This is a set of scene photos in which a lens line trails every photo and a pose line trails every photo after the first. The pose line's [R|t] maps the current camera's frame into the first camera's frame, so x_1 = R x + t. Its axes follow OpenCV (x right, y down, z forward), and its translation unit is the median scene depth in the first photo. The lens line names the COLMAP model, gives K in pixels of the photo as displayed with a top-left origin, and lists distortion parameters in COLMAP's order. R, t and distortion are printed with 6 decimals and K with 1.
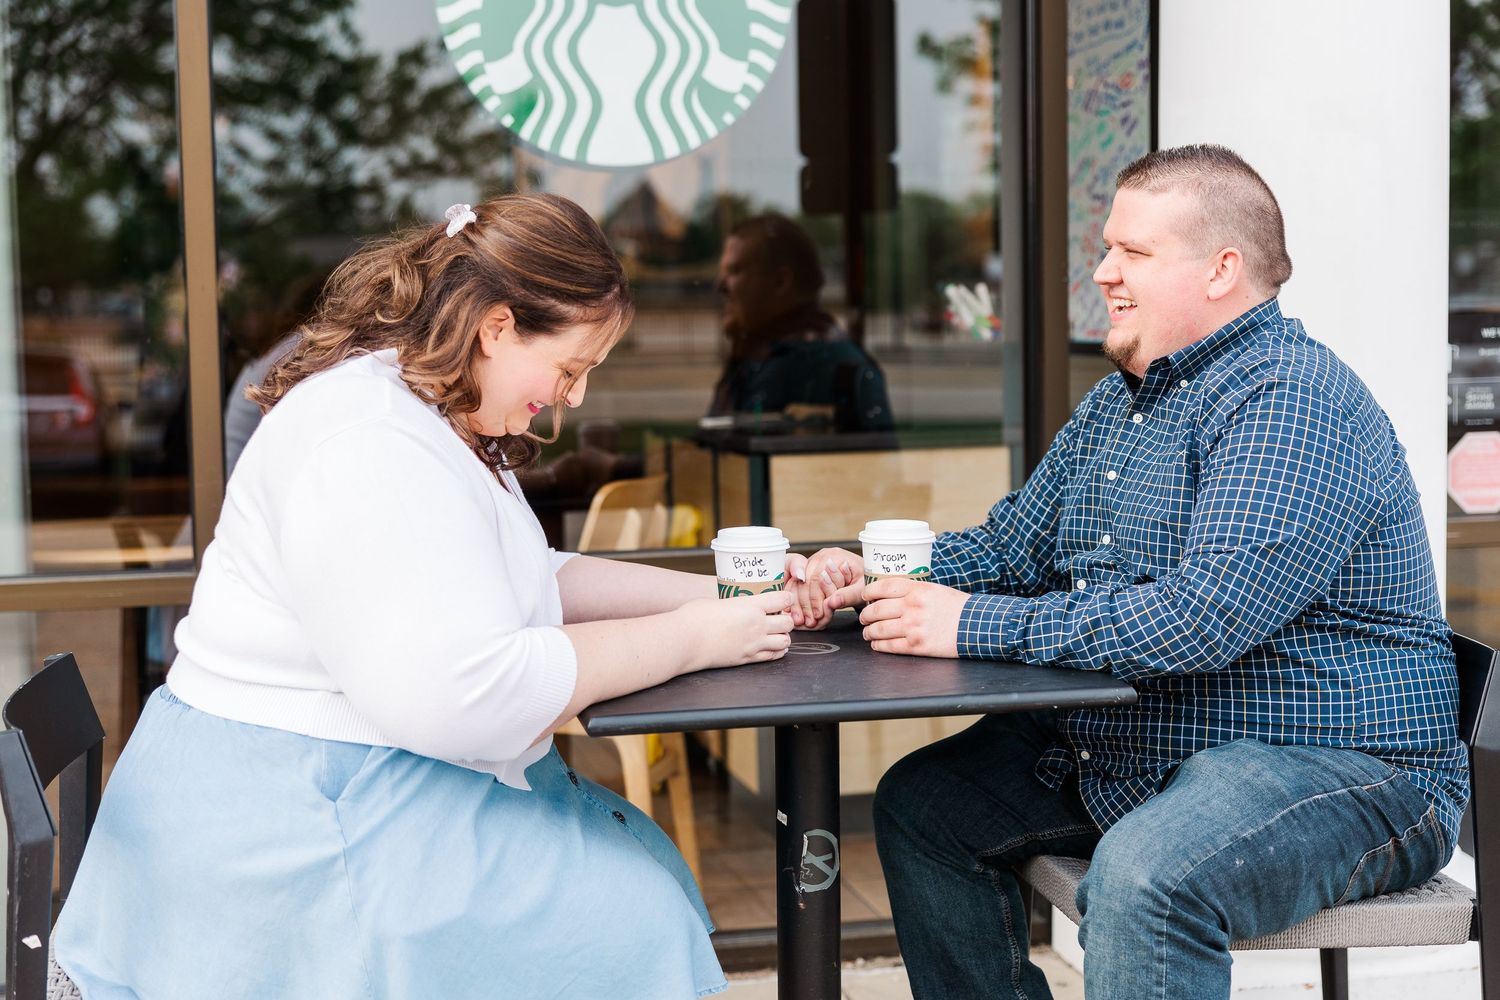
lens RADIAL K [[2450.5, 0, 756.7], [0, 2450.5, 465.4], [0, 0, 1]] dist [-0.013364, 0.000000]
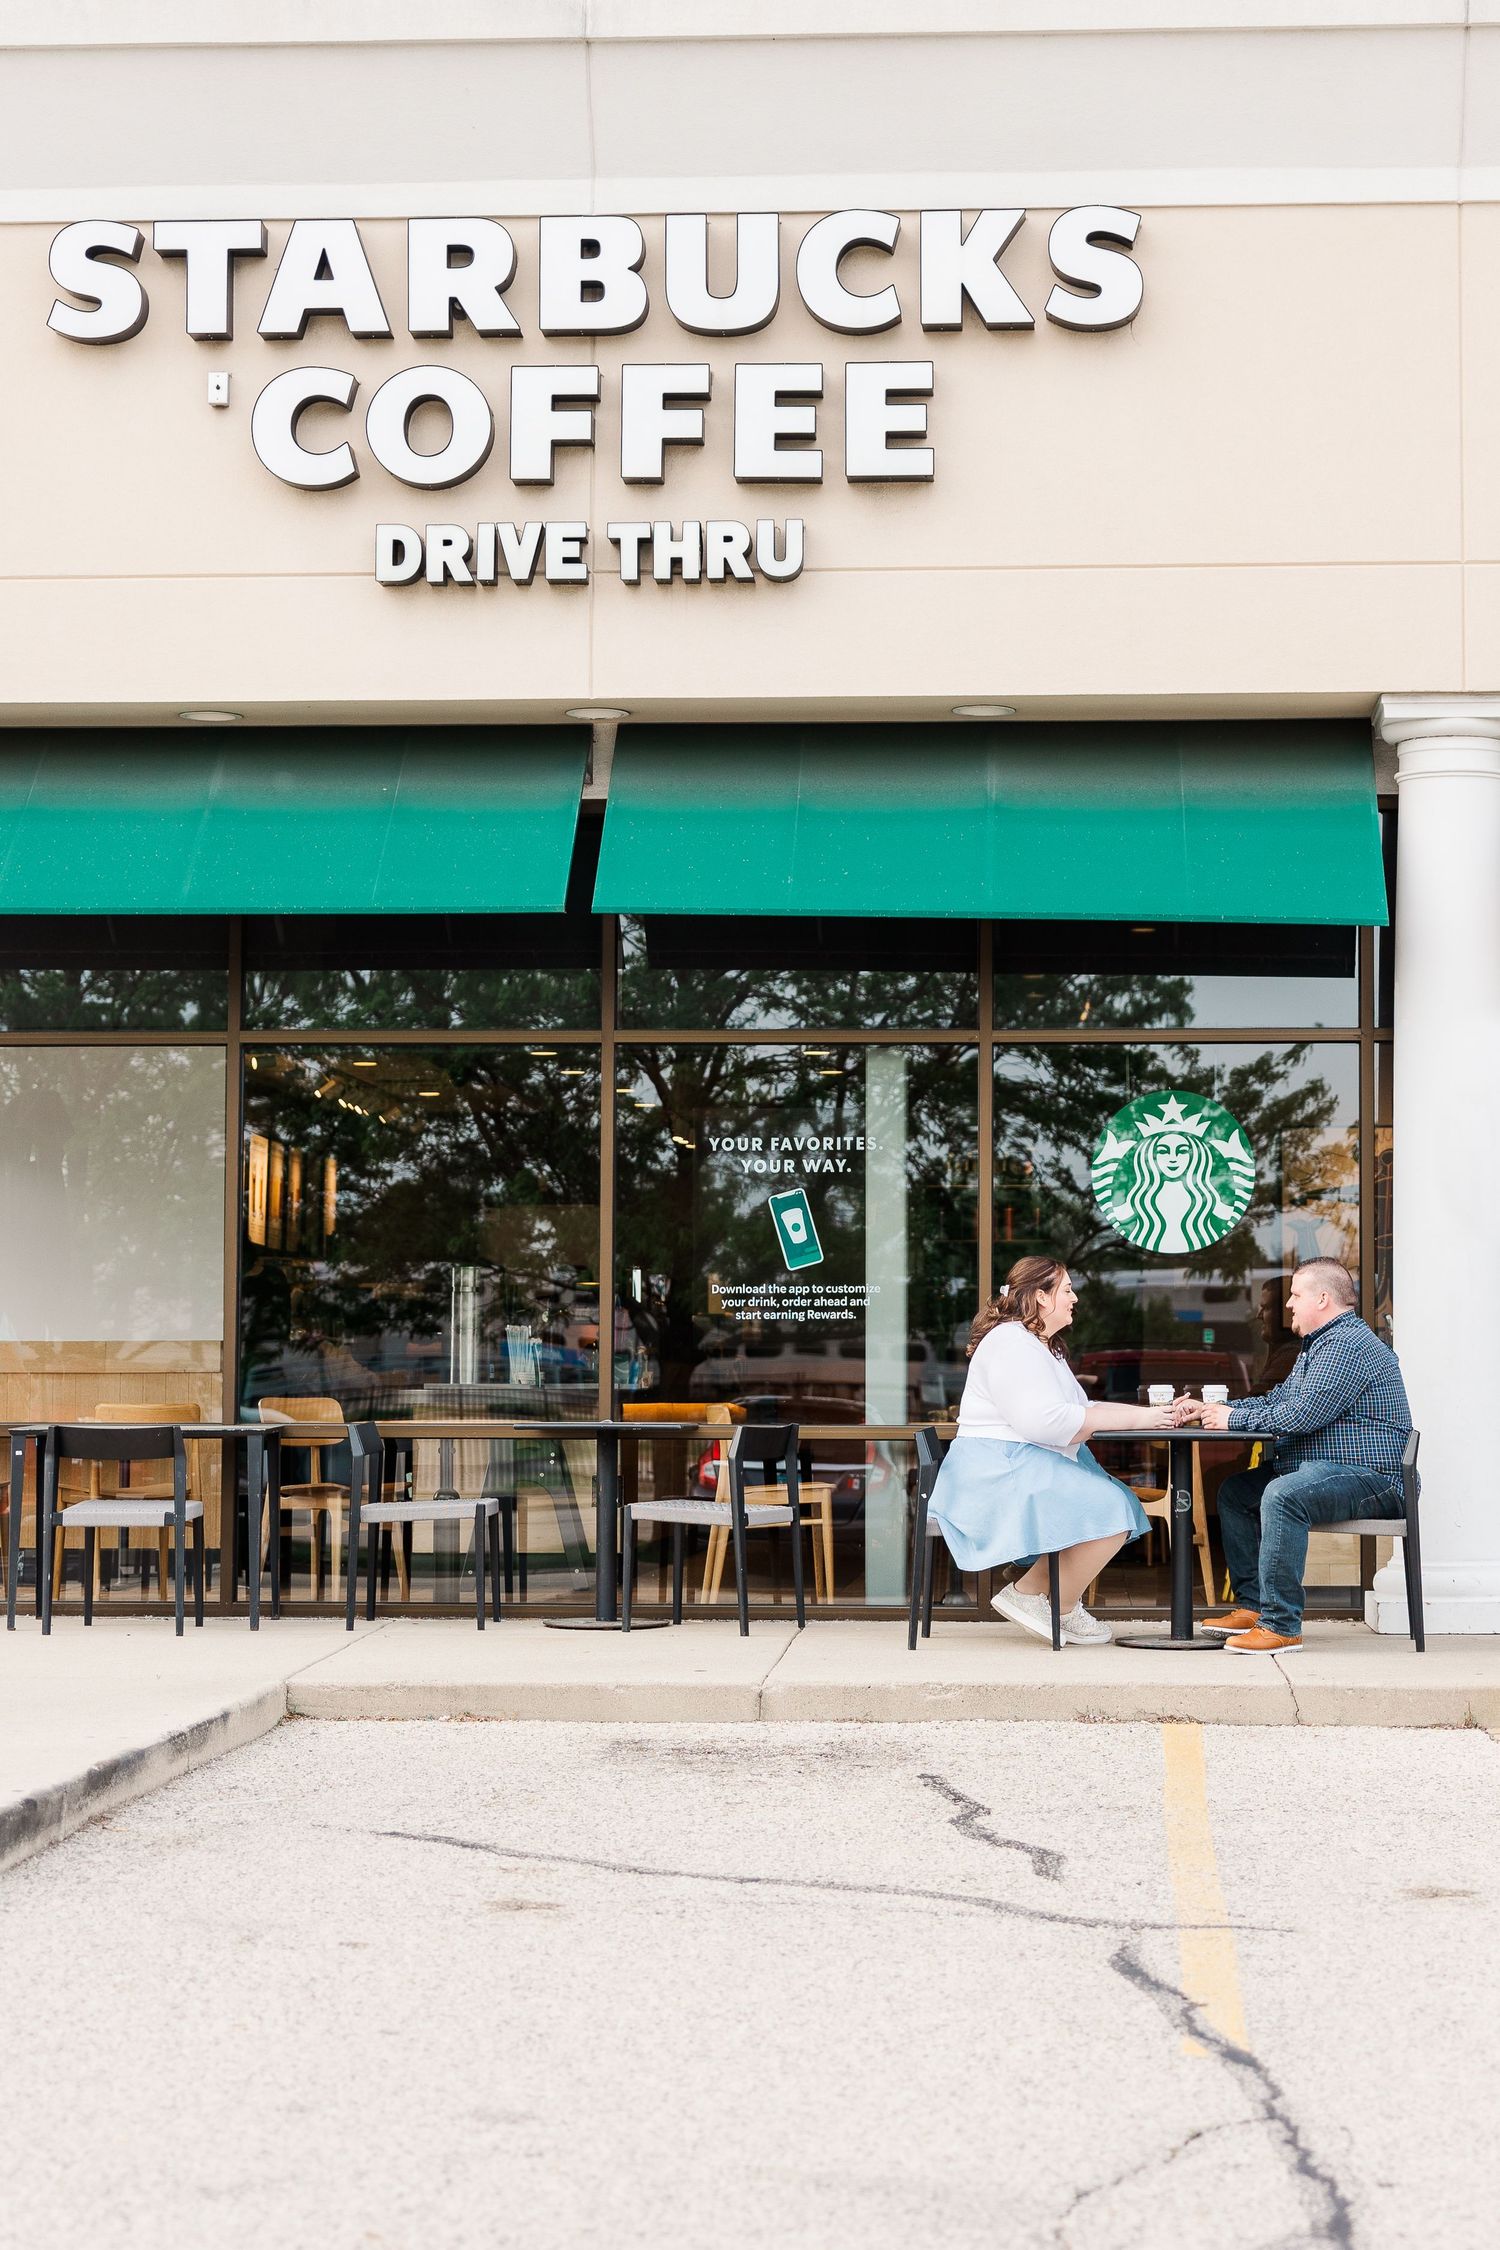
lens RADIAL K [[3523.9, 0, 749.3], [0, 3523.9, 1126.2], [0, 0, 1]] dist [-0.125233, 0.000000]
pose [[0.955462, 0.000430, -0.295113, 0.506587], [-0.041031, 0.990480, -0.131401, 0.192629], [0.292247, 0.137657, 0.946384, -2.090133]]
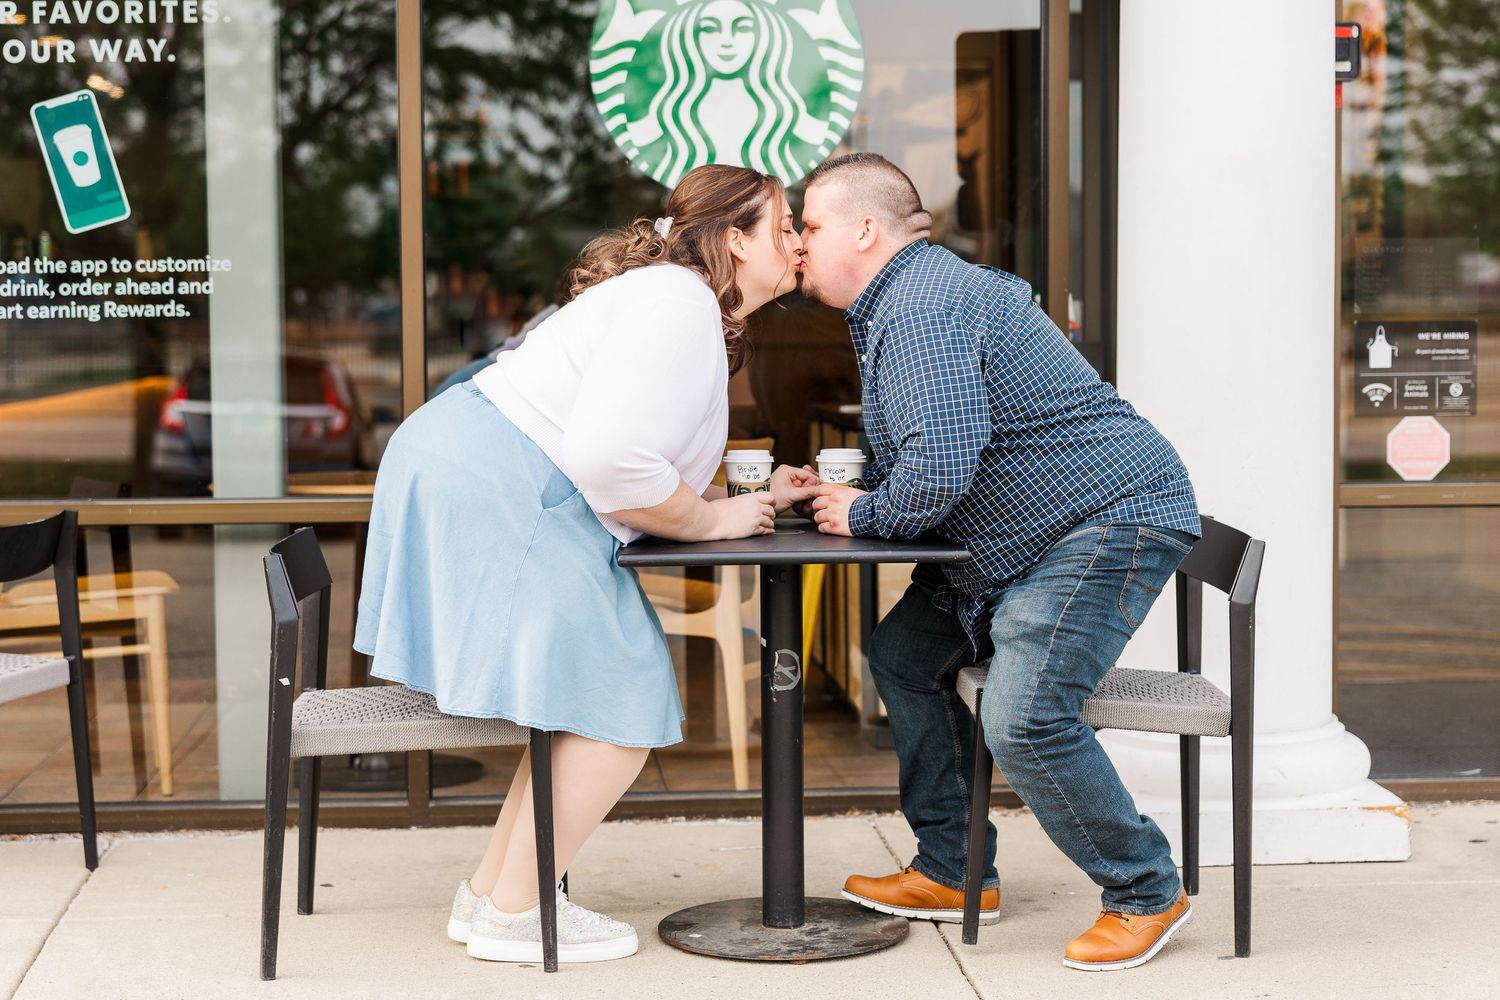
lens RADIAL K [[2969.9, 0, 748.4], [0, 2969.9, 501.2], [0, 0, 1]] dist [-0.001890, 0.000000]
pose [[0.991109, 0.018656, -0.131735, 0.166002], [-0.019118, 0.999815, -0.002243, 0.041500], [0.131669, 0.004742, 0.991282, -0.569273]]
